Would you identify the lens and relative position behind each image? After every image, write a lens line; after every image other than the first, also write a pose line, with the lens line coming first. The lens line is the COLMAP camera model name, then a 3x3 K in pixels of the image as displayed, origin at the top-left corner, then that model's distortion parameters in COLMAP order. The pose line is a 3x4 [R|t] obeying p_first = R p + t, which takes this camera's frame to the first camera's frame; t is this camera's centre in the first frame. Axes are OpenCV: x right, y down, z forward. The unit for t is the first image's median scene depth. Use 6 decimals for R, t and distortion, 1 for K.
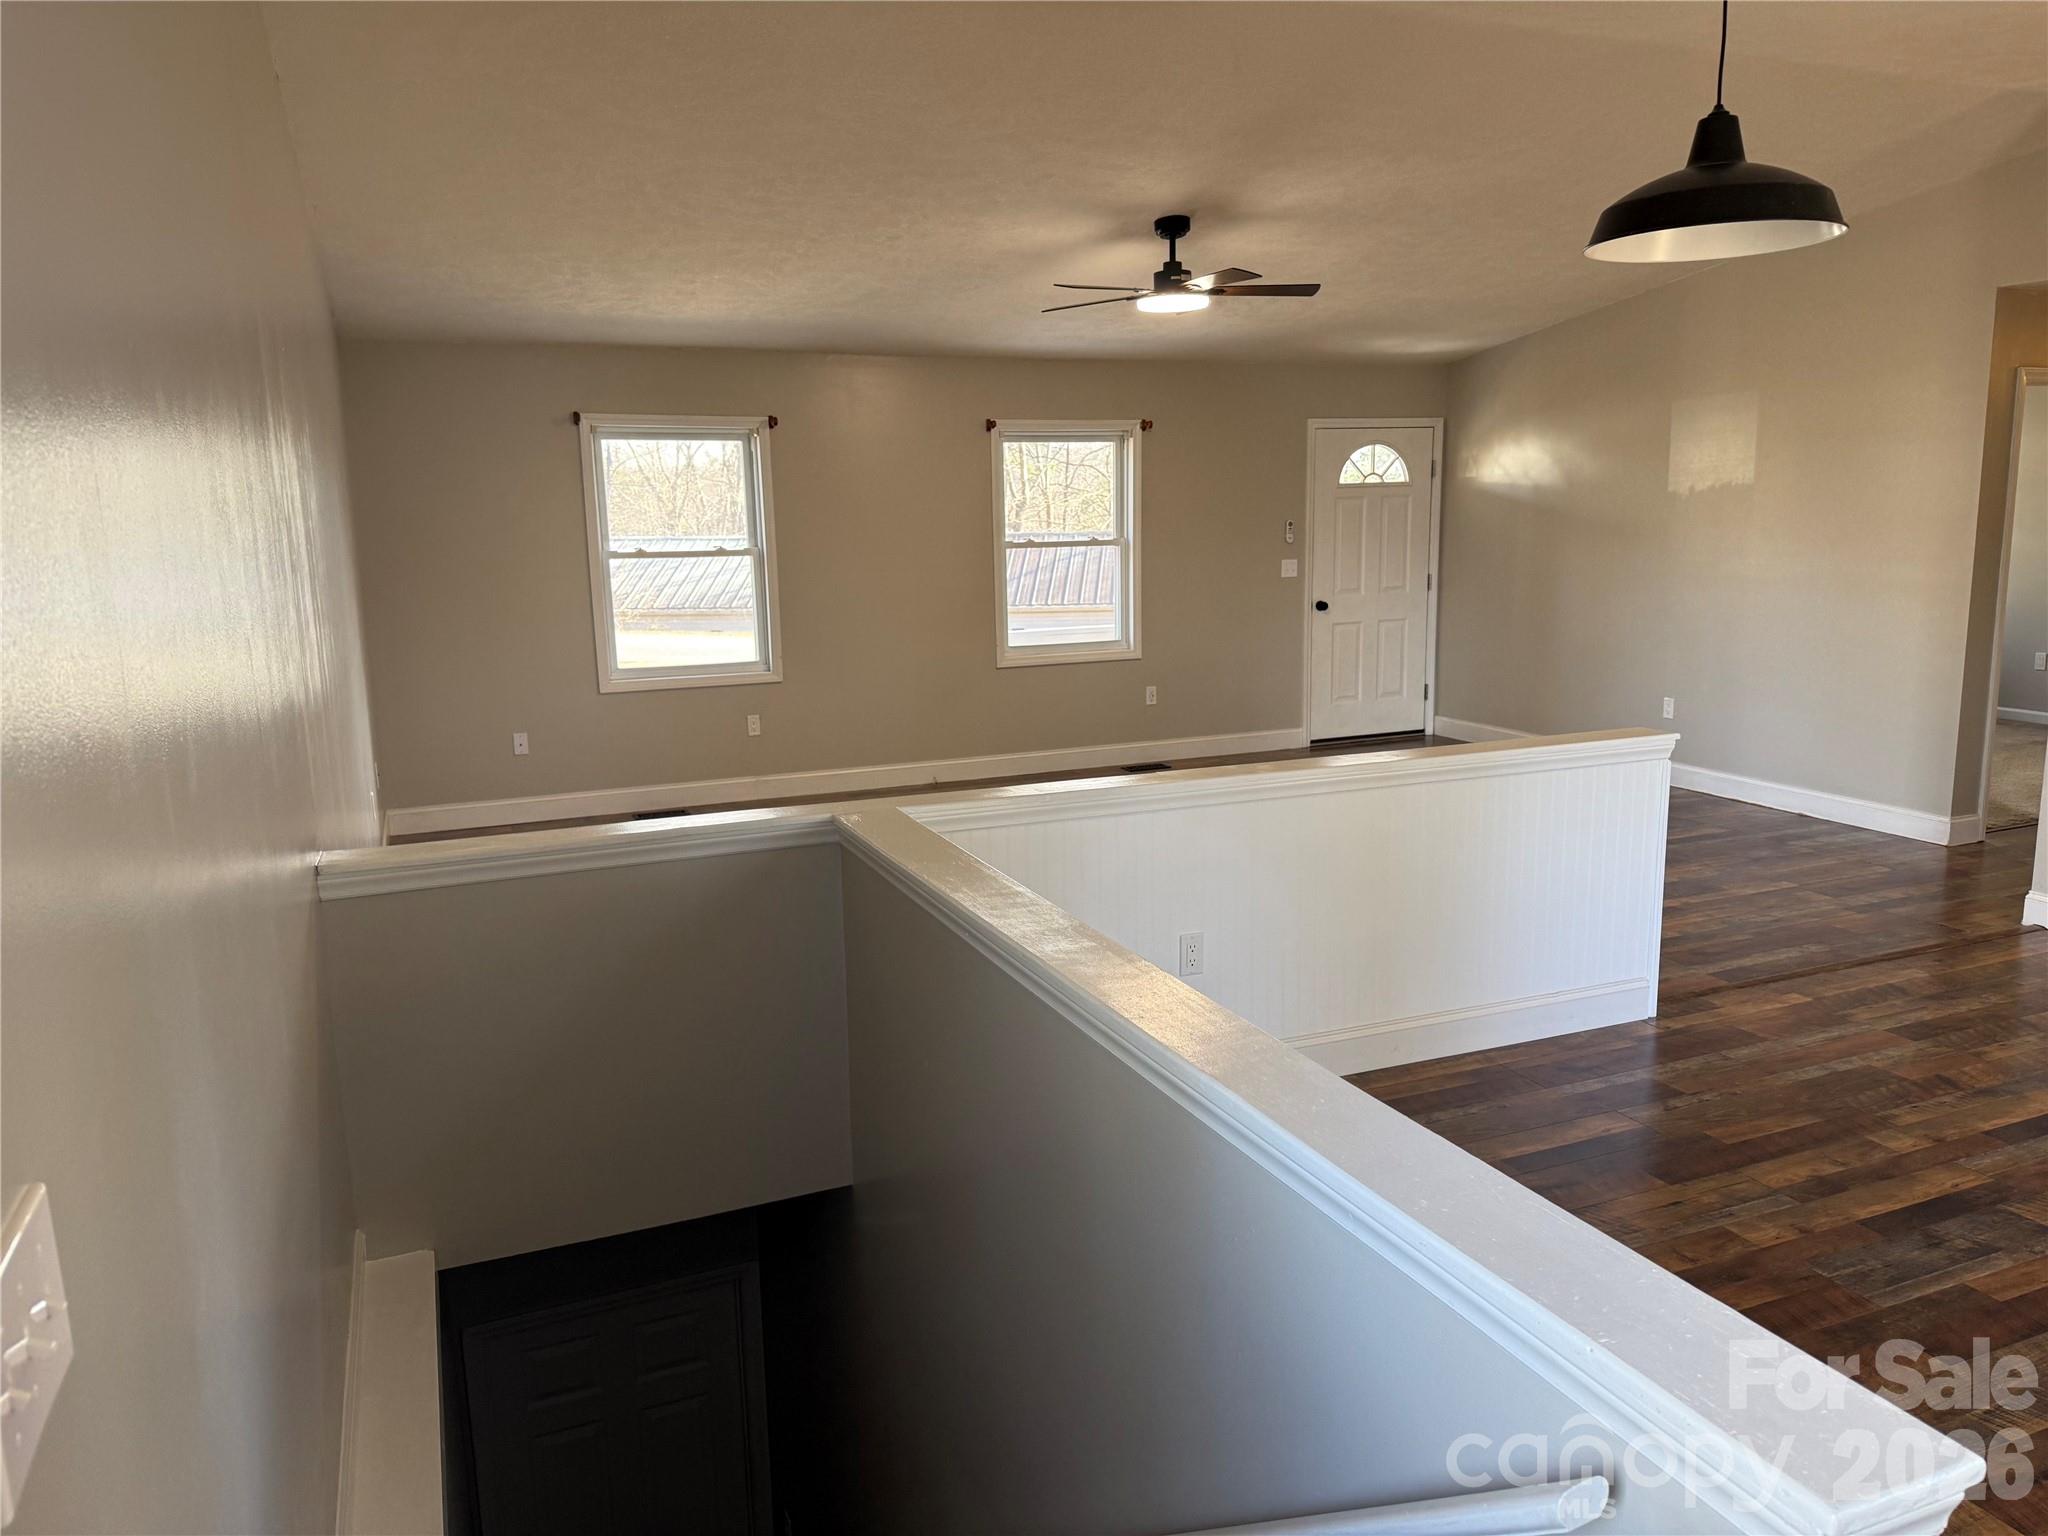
lens RADIAL K [[1429.2, 0, 1026.9], [0, 1429.2, 765.4], [0, 0, 1]] dist [0.072015, -0.083982]
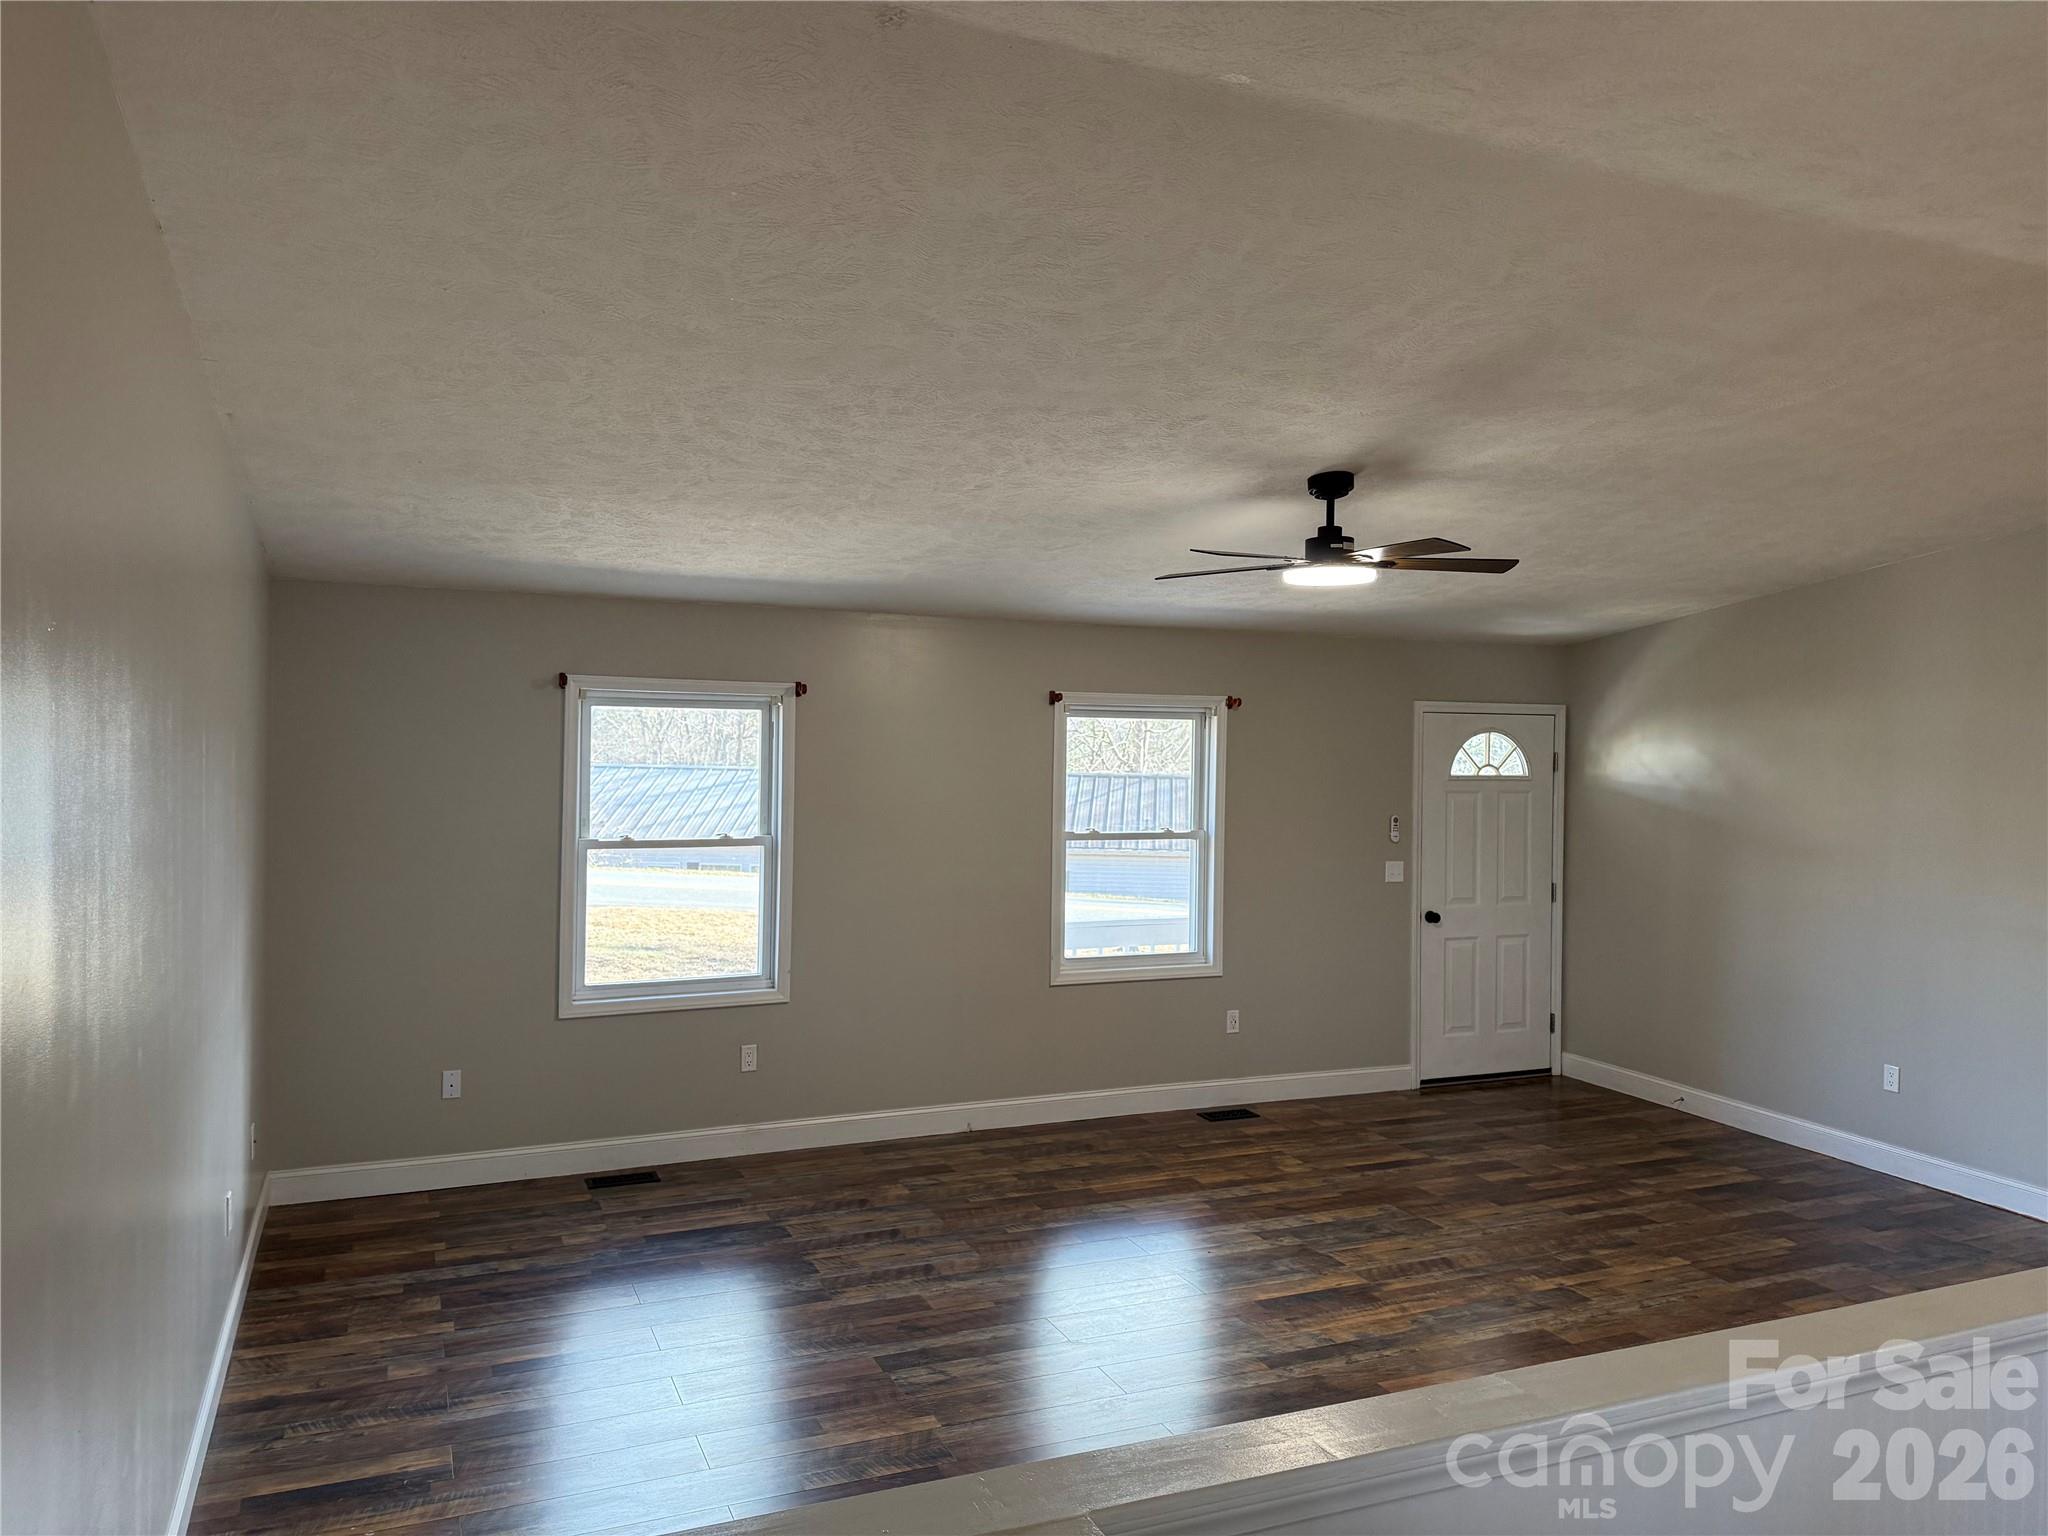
lens RADIAL K [[1429.2, 0, 1022.5], [0, 1429.2, 727.0], [0, 0, 1]] dist [0.072015, -0.083982]
pose [[0.999314, 0.037022, 0.000121, -0.042462], [-0.036343, 0.981599, -0.187464, -0.059179], [-0.007059, 0.187331, 0.982271, 0.167651]]
